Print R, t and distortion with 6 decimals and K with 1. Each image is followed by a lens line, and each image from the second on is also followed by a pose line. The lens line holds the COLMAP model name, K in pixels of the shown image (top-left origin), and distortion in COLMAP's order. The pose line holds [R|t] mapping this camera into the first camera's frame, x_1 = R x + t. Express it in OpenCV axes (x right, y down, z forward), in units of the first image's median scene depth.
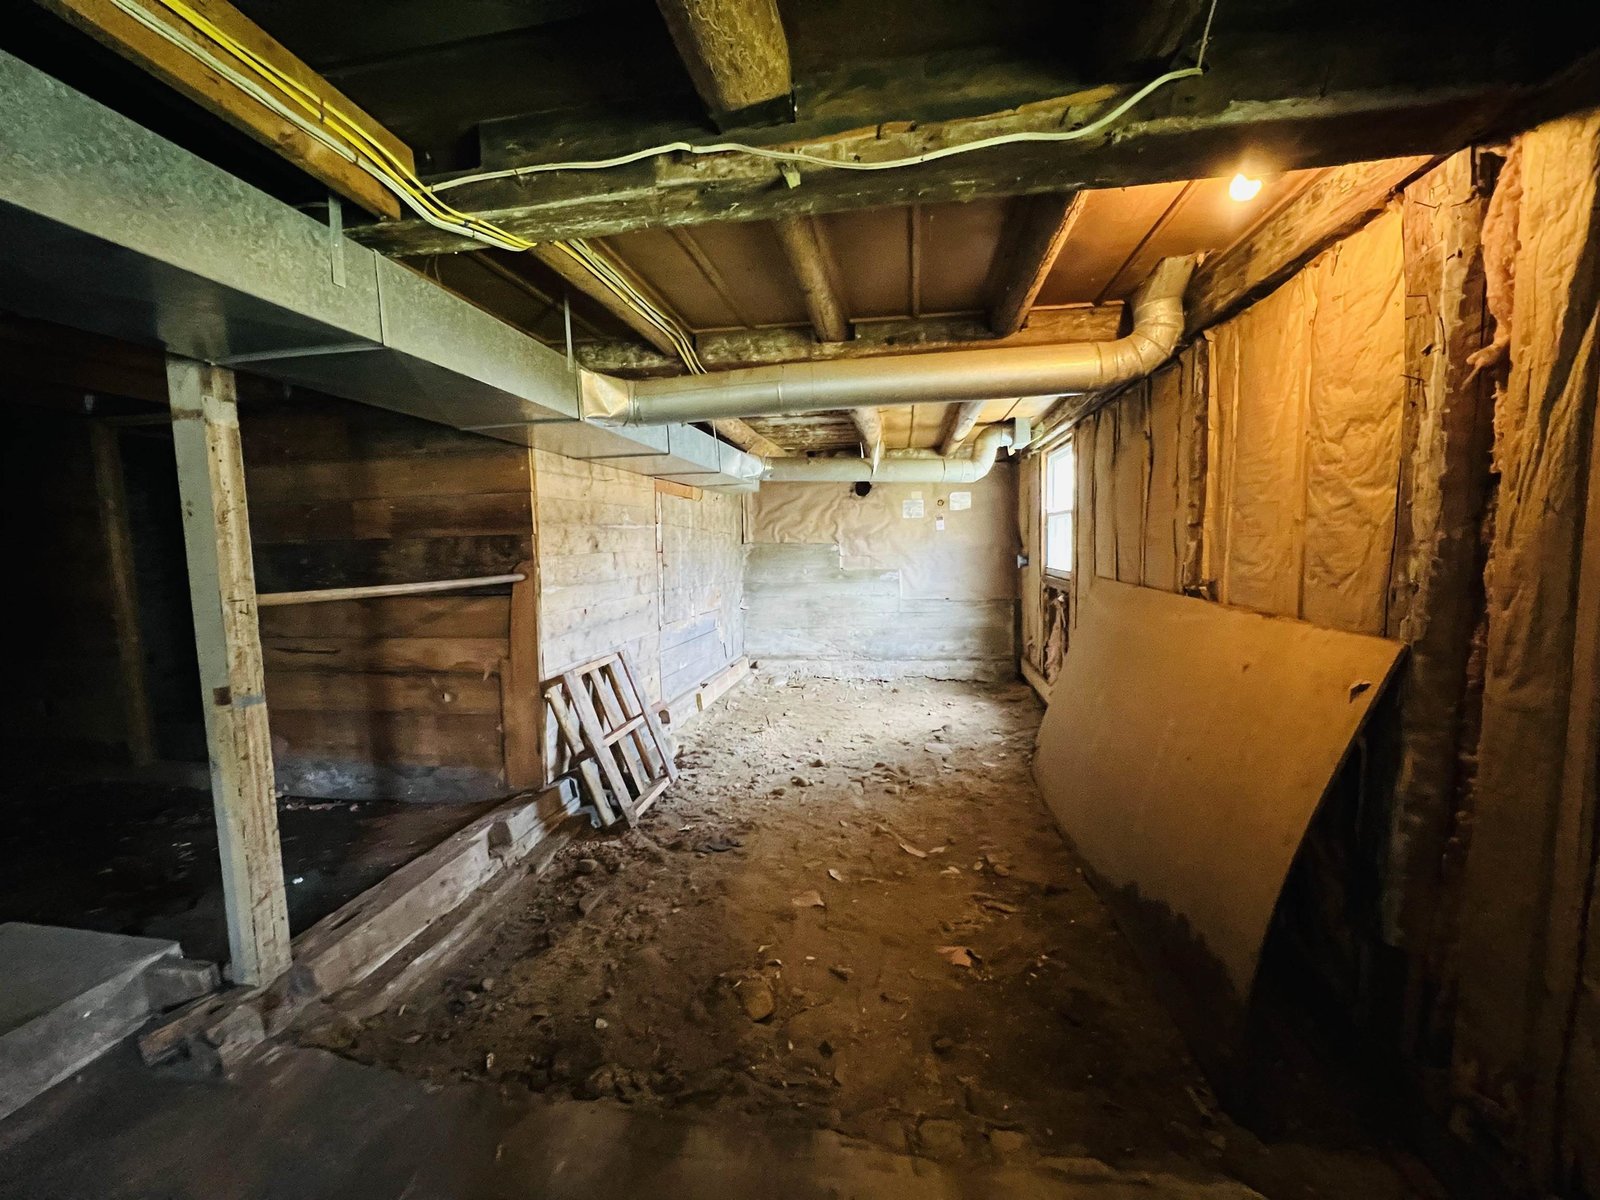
lens RADIAL K [[638.5, 0, 798.0], [0, 638.5, 597.1], [0, 0, 1]] dist [0.000972, 0.000109]
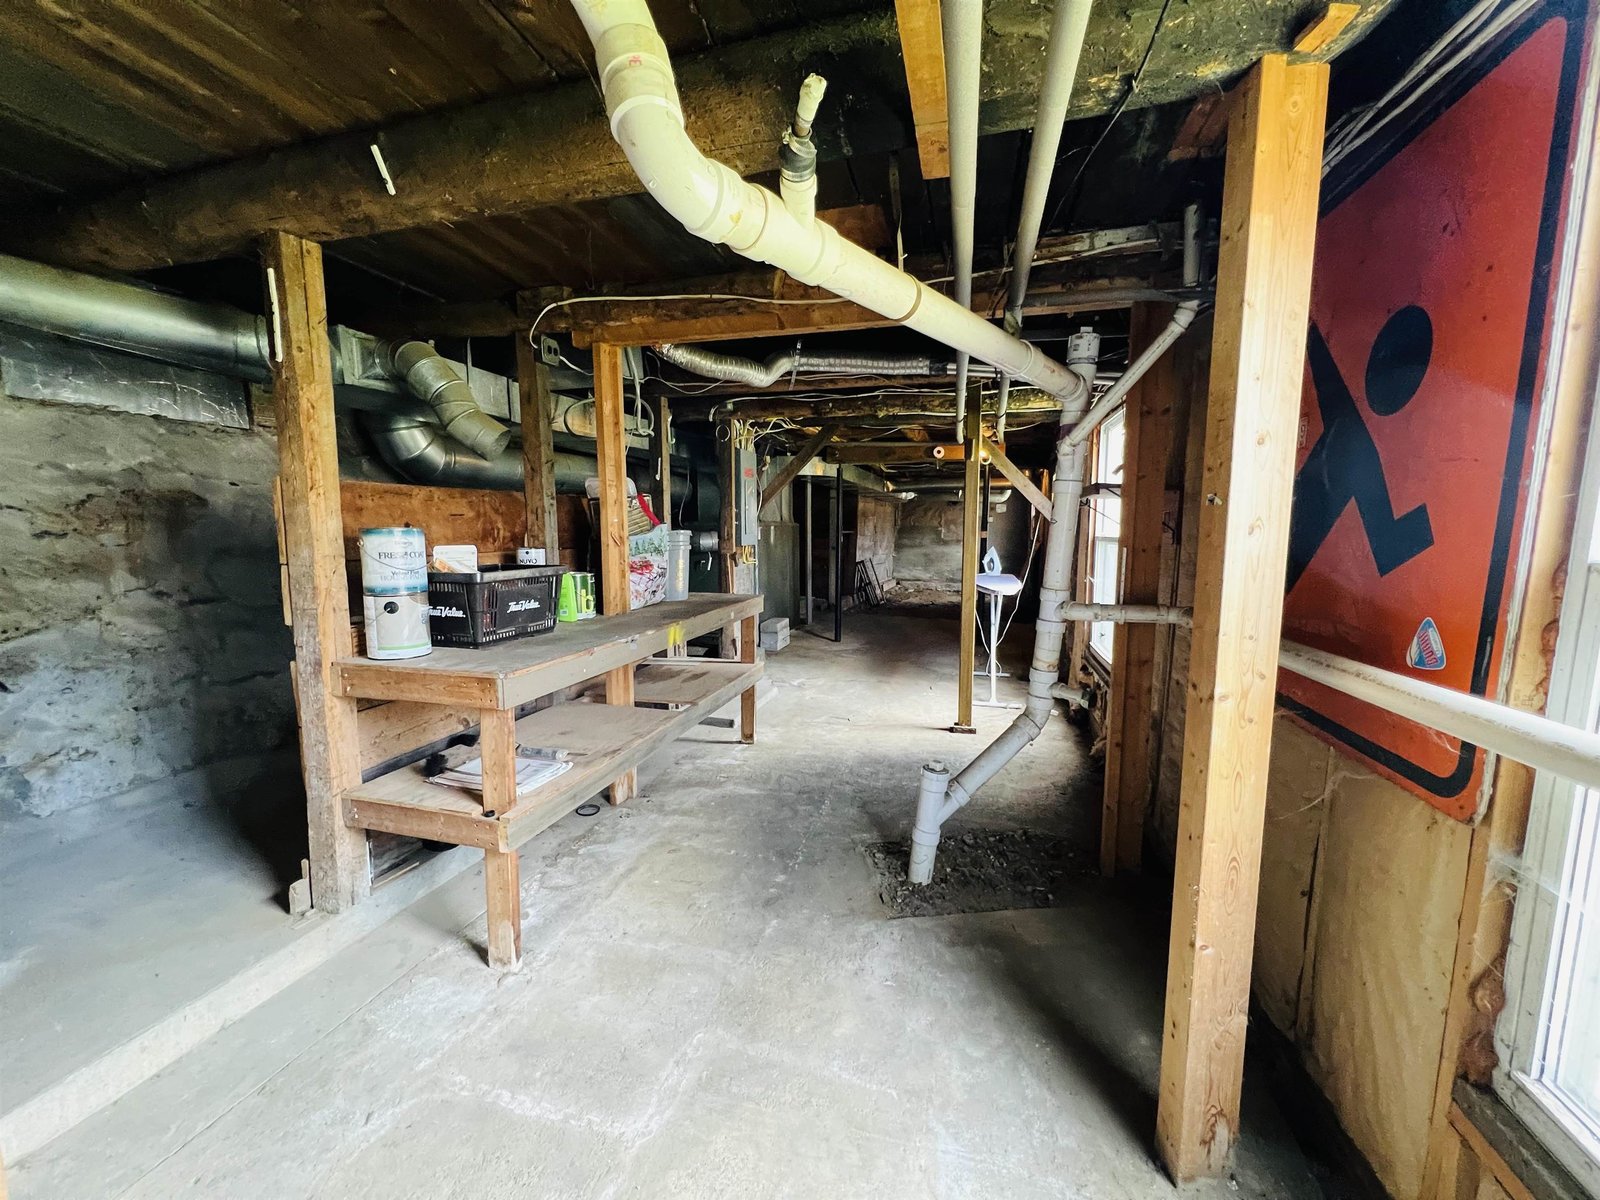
lens RADIAL K [[638.5, 0, 802.2], [0, 638.5, 605.3], [0, 0, 1]] dist [0.000972, 0.000109]
pose [[0.991235, 0.047689, -0.123199, -0.121098], [-0.043032, 0.998265, 0.040193, 0.111255], [0.124902, -0.034539, 0.991568, -1.162896]]
